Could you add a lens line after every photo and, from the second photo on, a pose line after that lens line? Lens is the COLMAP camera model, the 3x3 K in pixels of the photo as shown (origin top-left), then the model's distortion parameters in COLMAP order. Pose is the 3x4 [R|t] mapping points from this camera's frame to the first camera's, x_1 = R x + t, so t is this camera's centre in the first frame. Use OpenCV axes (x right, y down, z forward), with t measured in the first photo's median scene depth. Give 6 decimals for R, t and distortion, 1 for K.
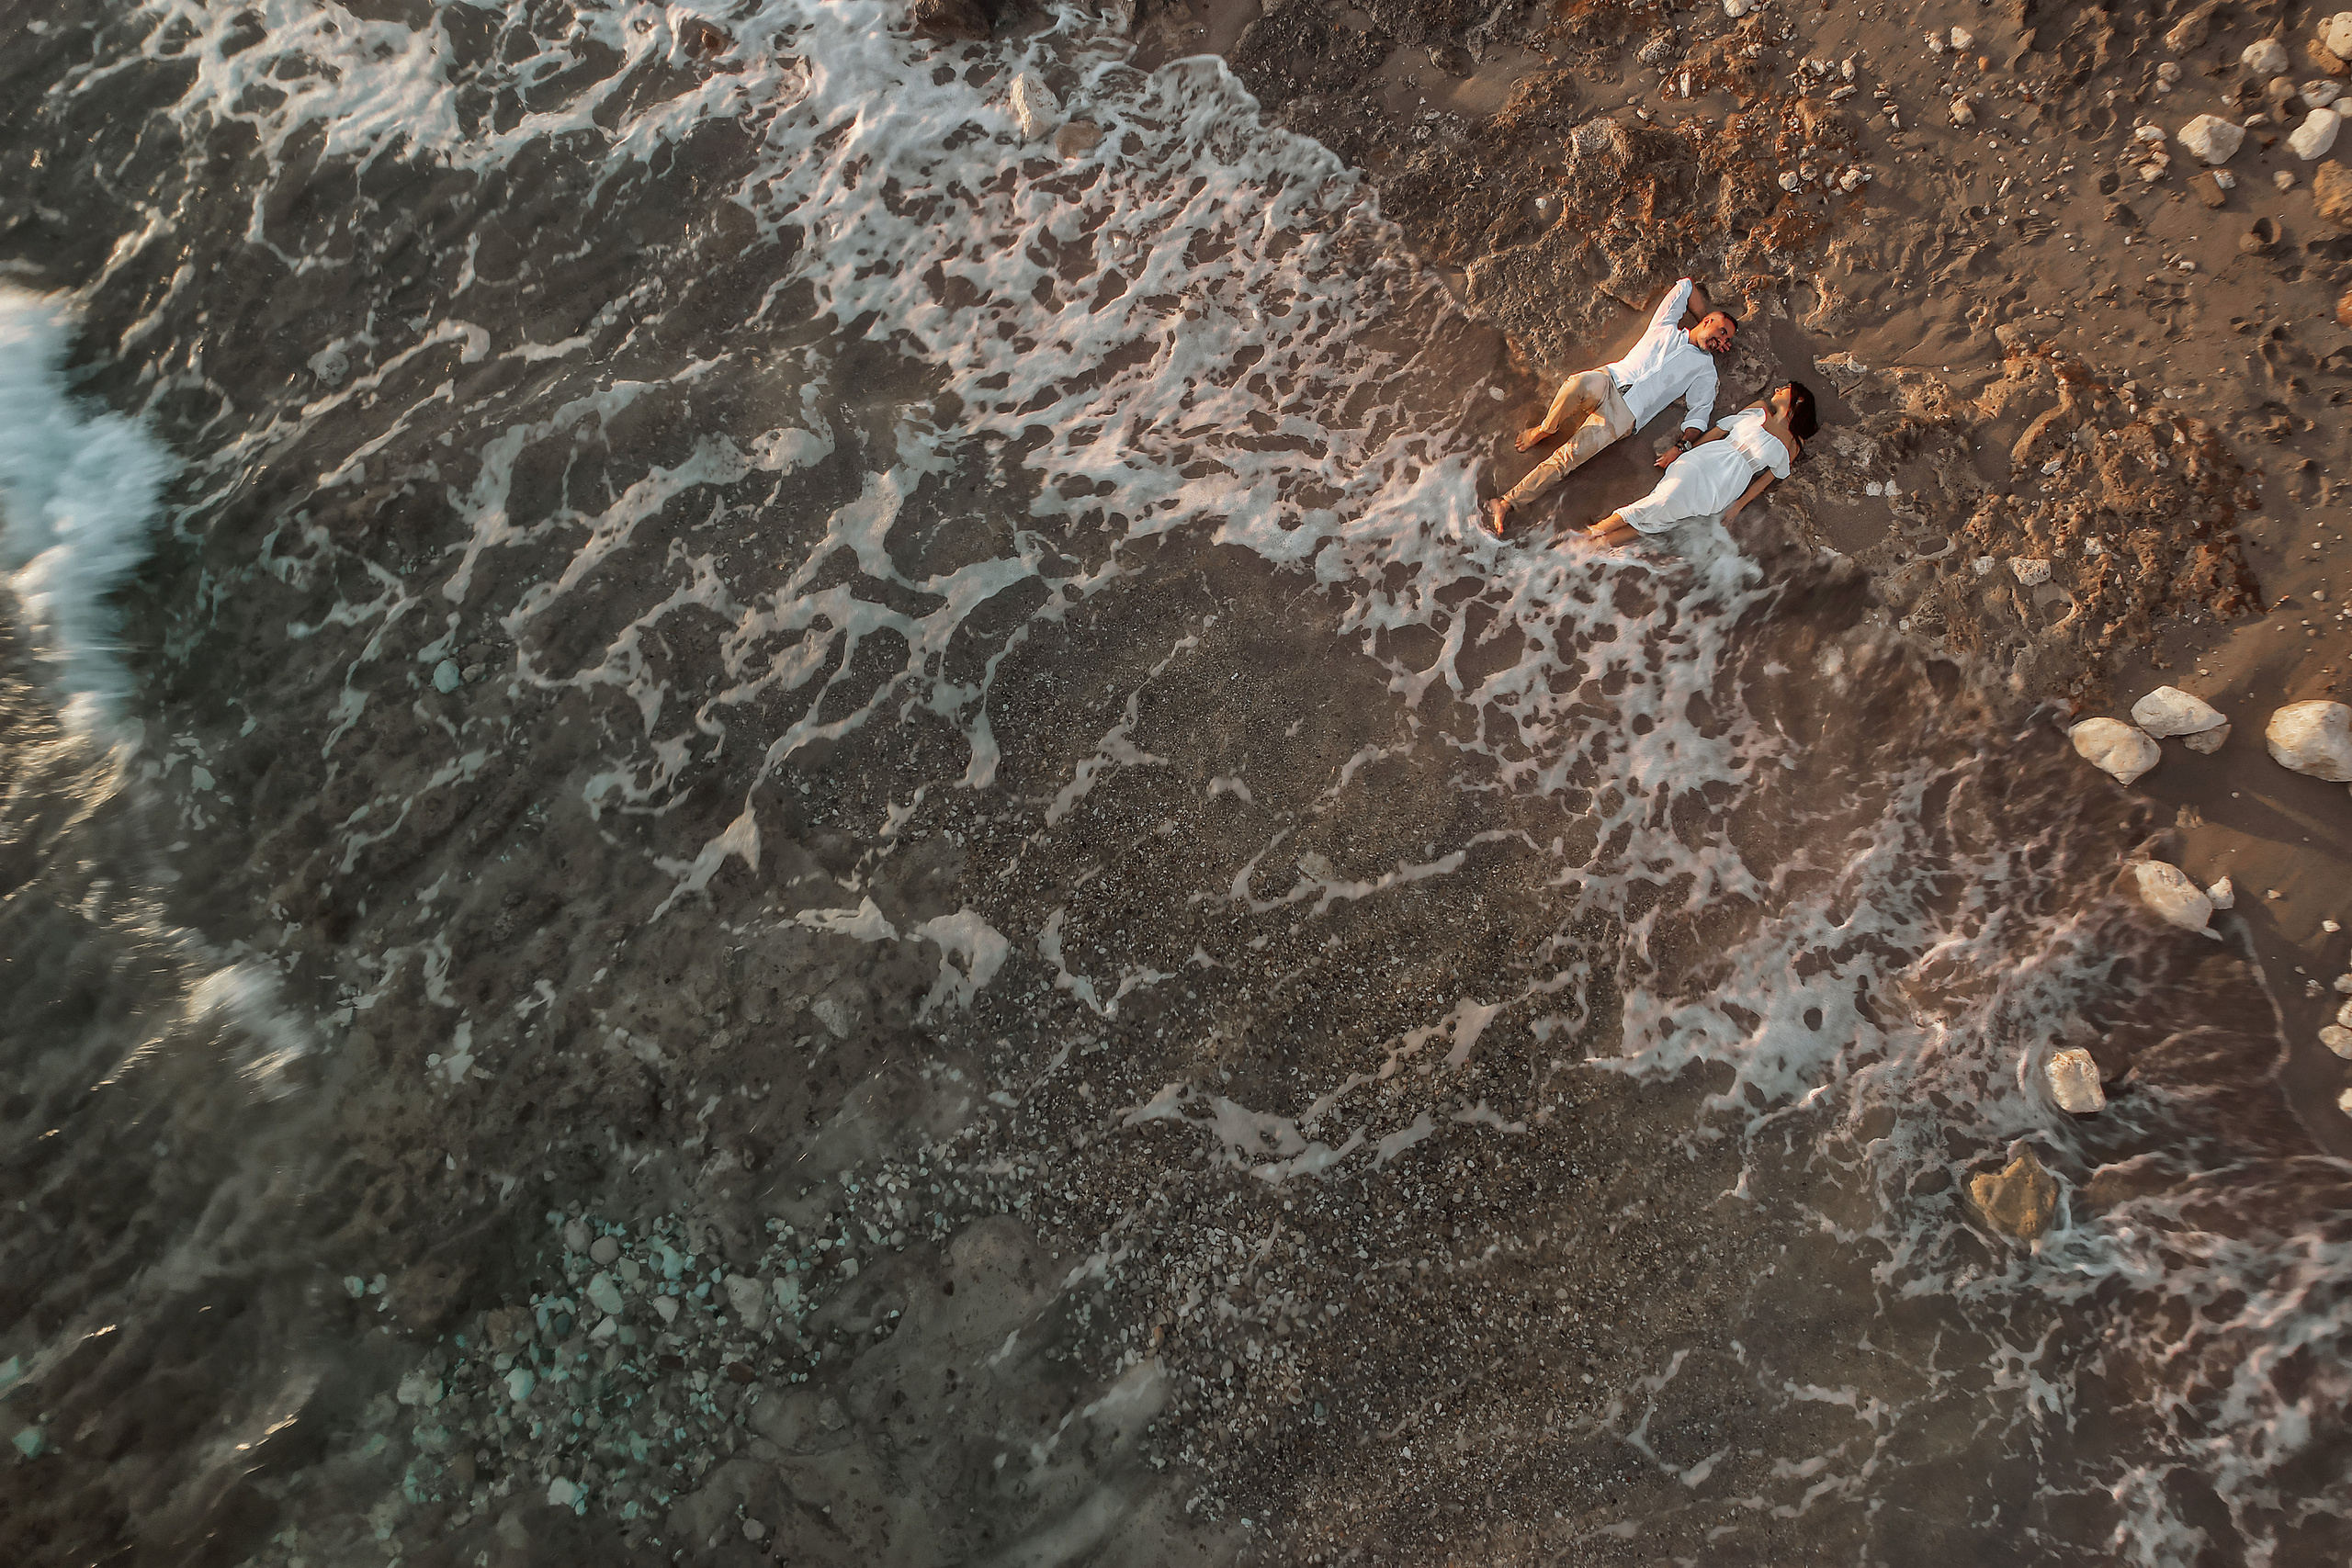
lens RADIAL K [[1507.2, 0, 1167.6], [0, 1507.2, 766.4], [0, 0, 1]] dist [-0.075244, 0.072257]
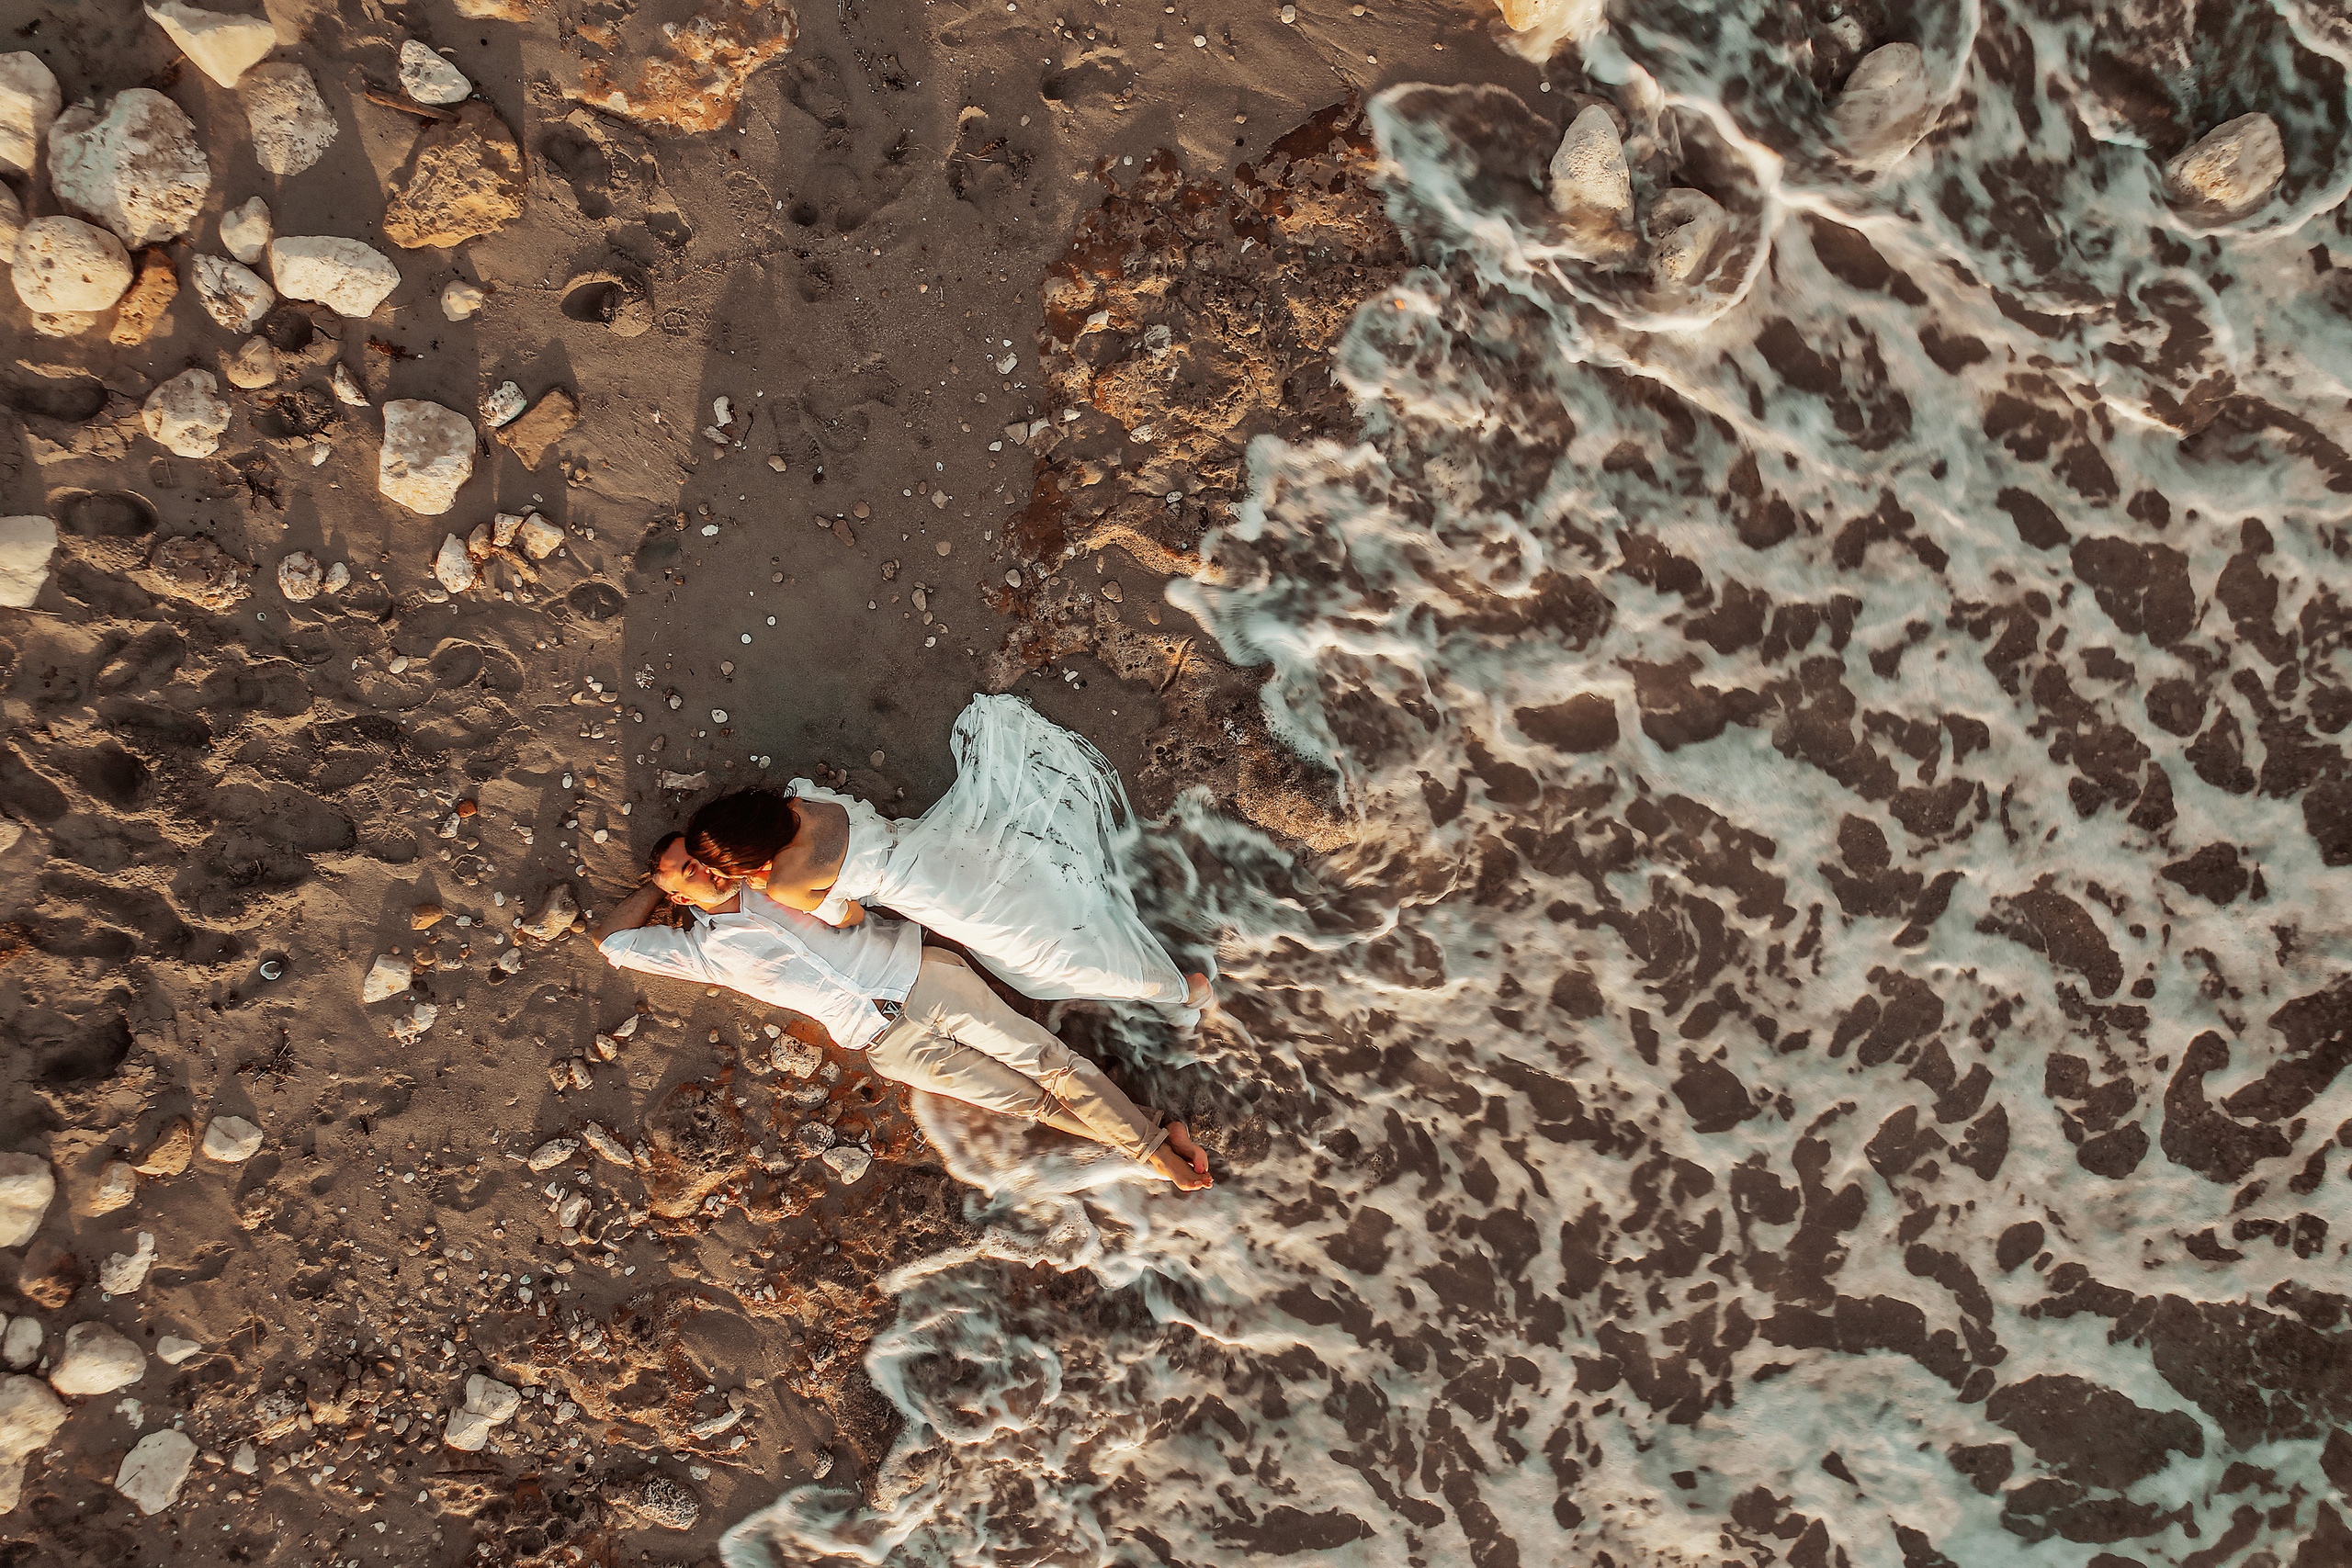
lens RADIAL K [[1550.3, 0, 1186.8], [0, 1550.3, 789.7], [0, 0, 1]] dist [-0.076527, 0.077239]
pose [[-0.448828, -0.893439, -0.017898, 0.504374], [0.845884, -0.431226, 0.313887, -0.418498], [-0.288157, 0.125742, 0.949292, 0.465147]]
